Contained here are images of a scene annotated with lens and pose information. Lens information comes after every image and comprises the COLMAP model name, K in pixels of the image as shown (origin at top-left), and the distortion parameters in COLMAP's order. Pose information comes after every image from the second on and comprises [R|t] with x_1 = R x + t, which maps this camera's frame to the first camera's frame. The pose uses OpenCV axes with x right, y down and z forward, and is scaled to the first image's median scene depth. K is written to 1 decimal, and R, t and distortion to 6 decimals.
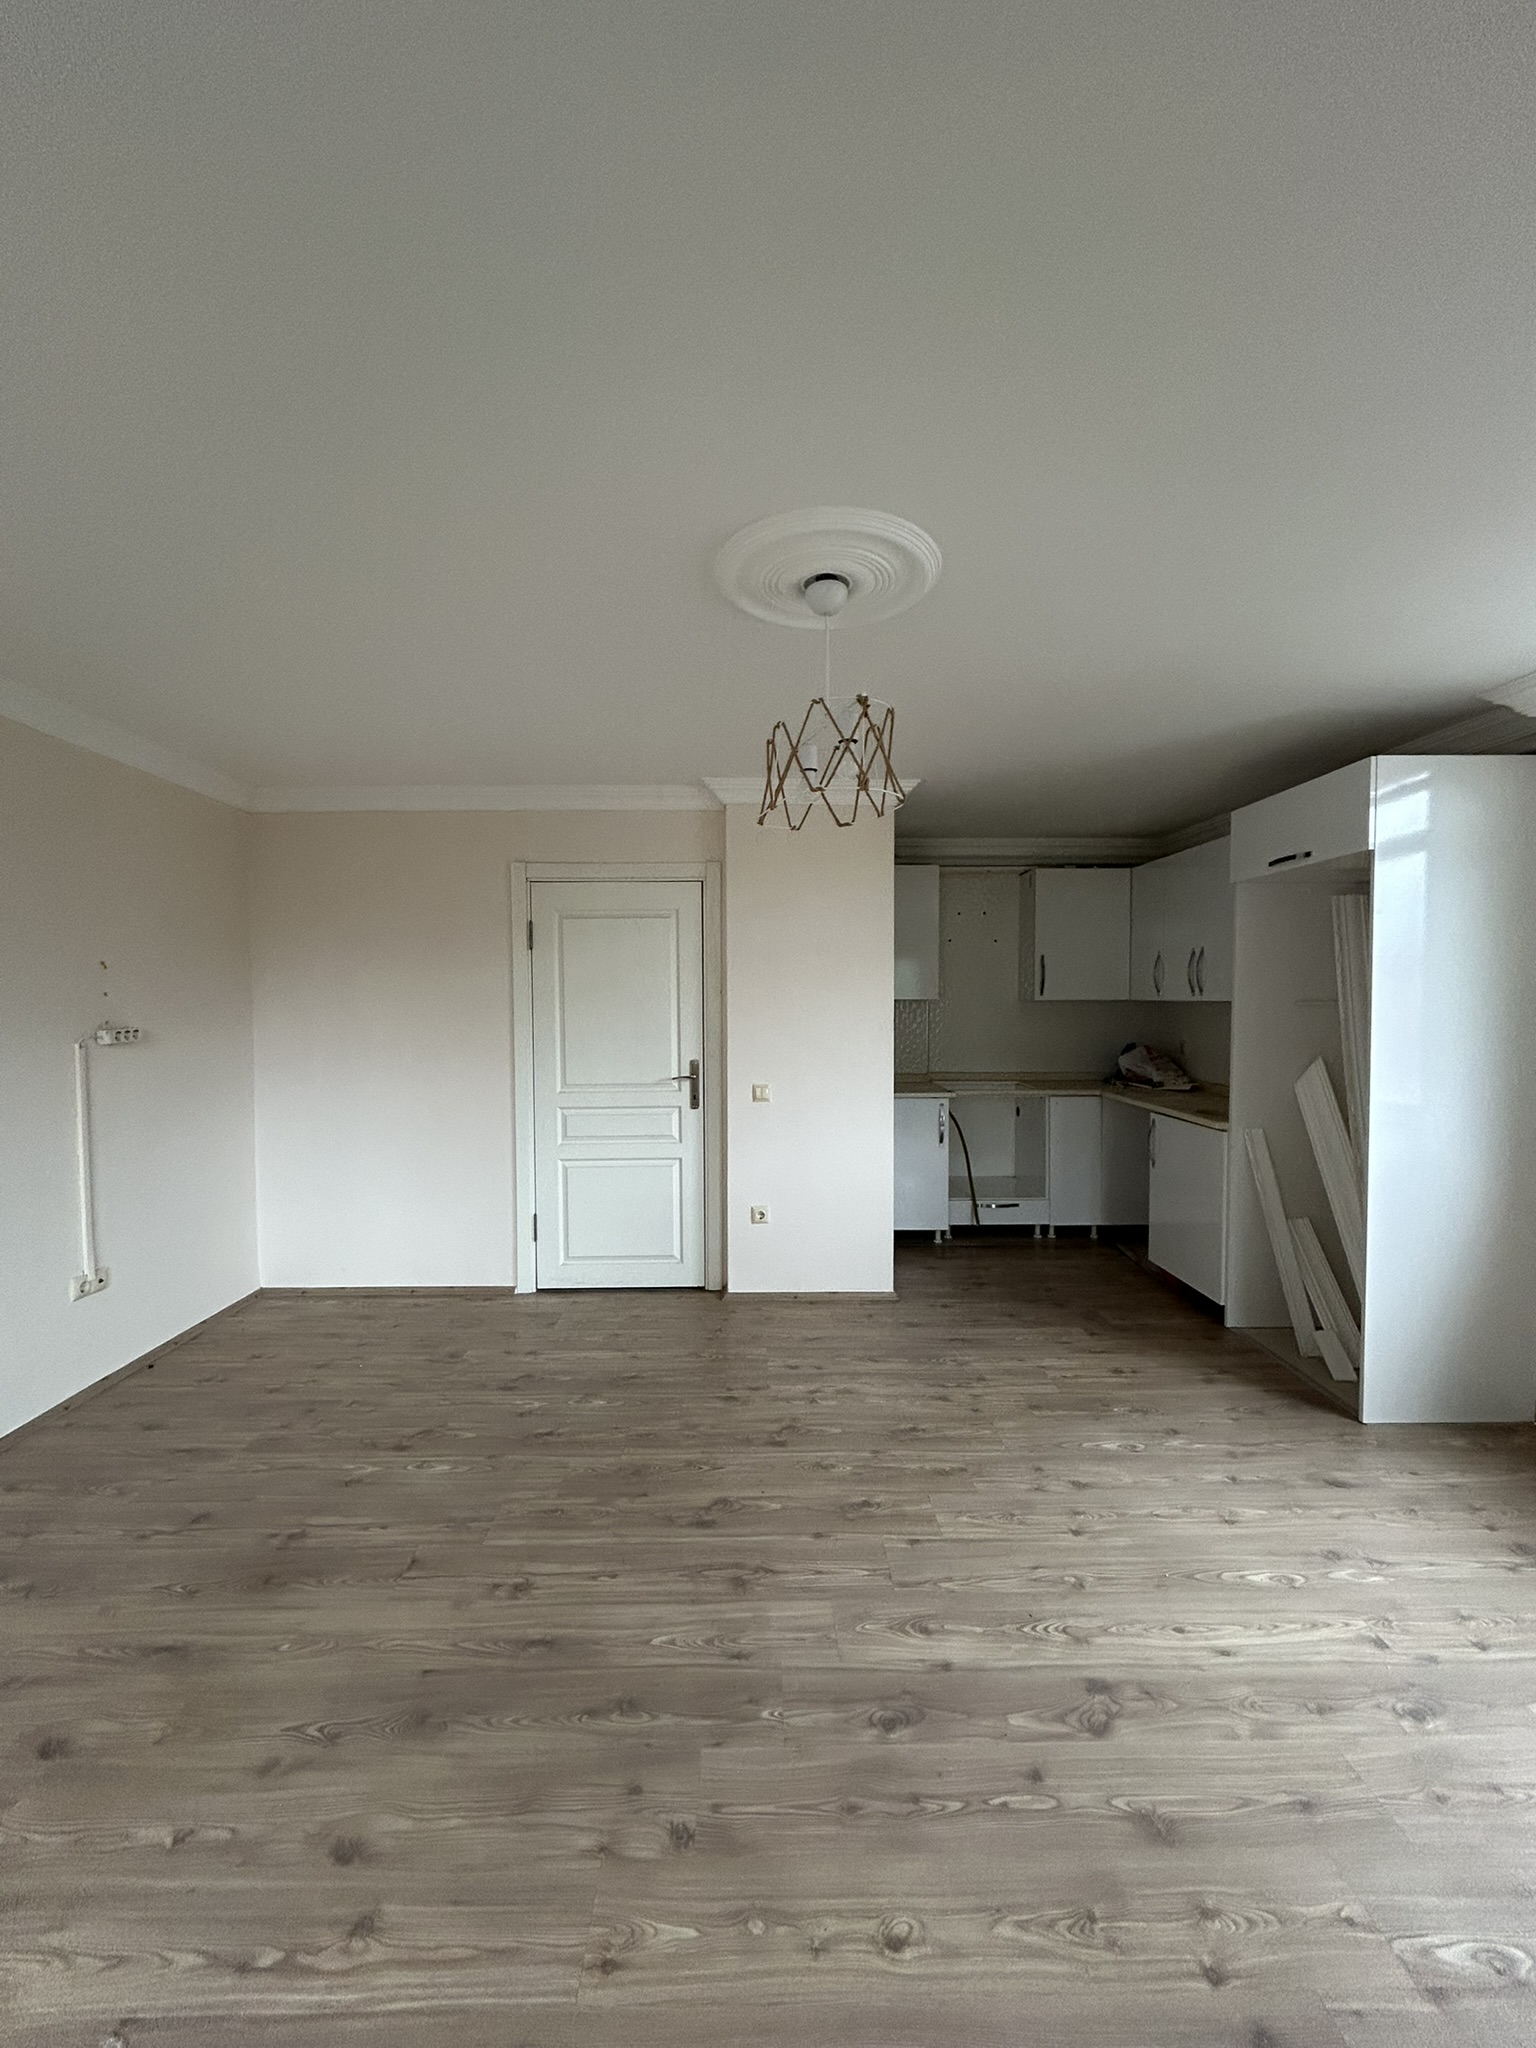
lens RADIAL K [[817.3, 0, 770.8], [0, 817.3, 1027.3], [0, 0, 1]] dist [-0.002515, 0.000276]
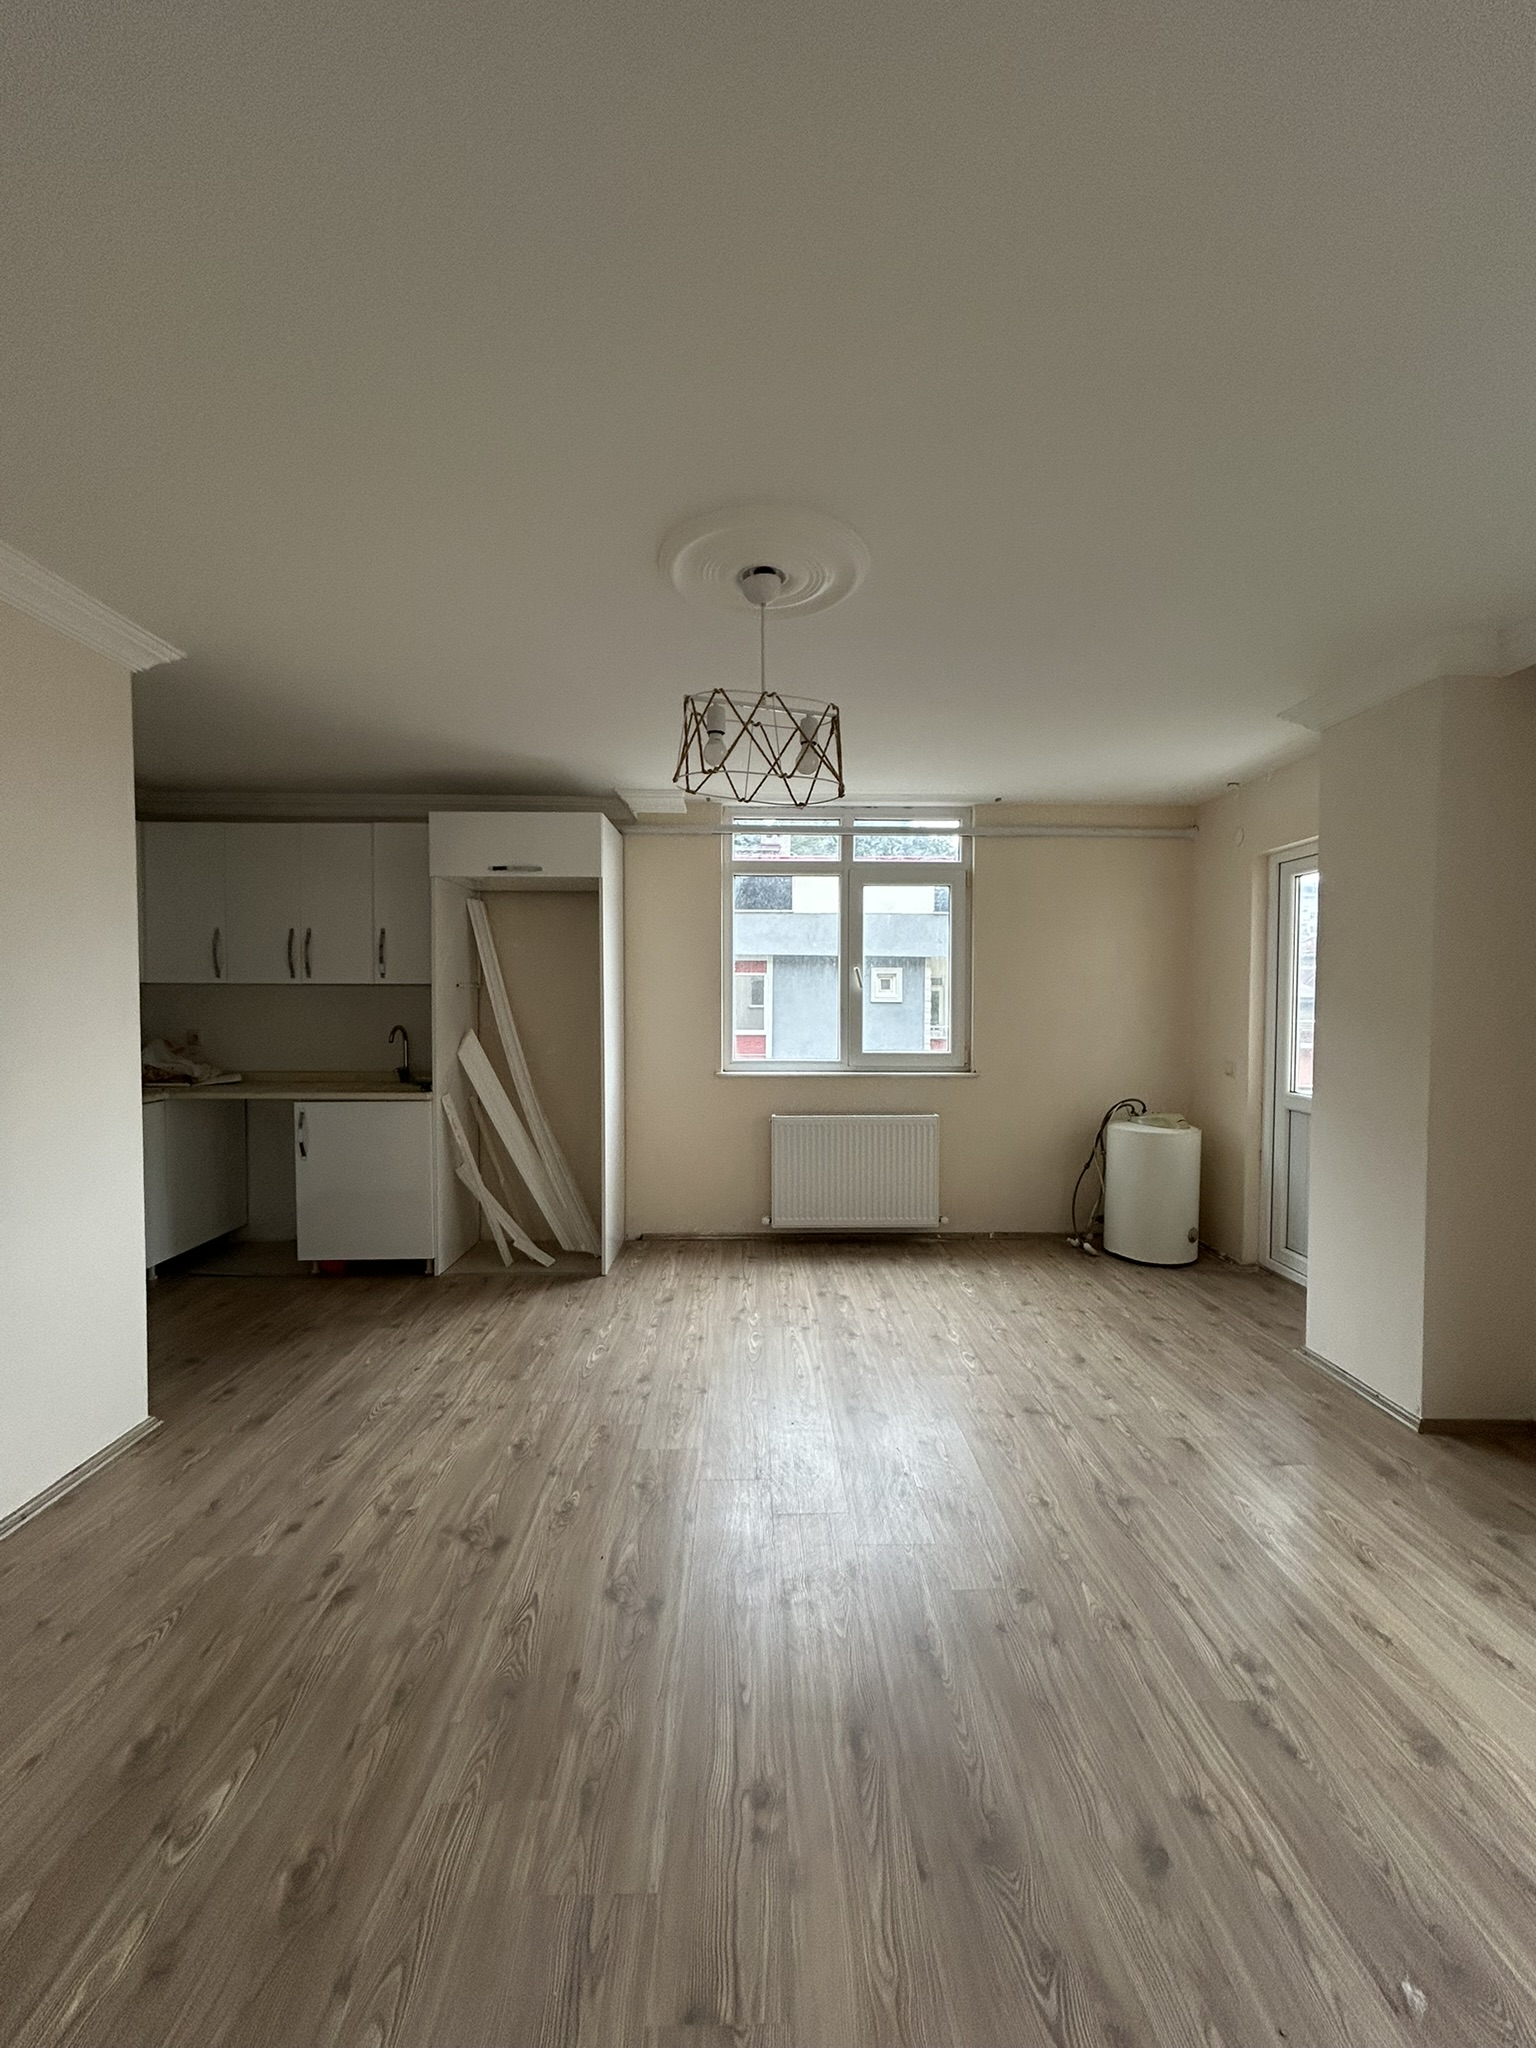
lens RADIAL K [[817.3, 0, 764.1], [0, 817.3, 1031.9], [0, 0, 1]] dist [-0.002515, 0.000276]
pose [[-0.002194, -0.040560, 0.999175, -0.639187], [0.033009, 0.998630, 0.040611, 0.004972], [-0.999453, 0.033071, -0.000852, 0.639946]]
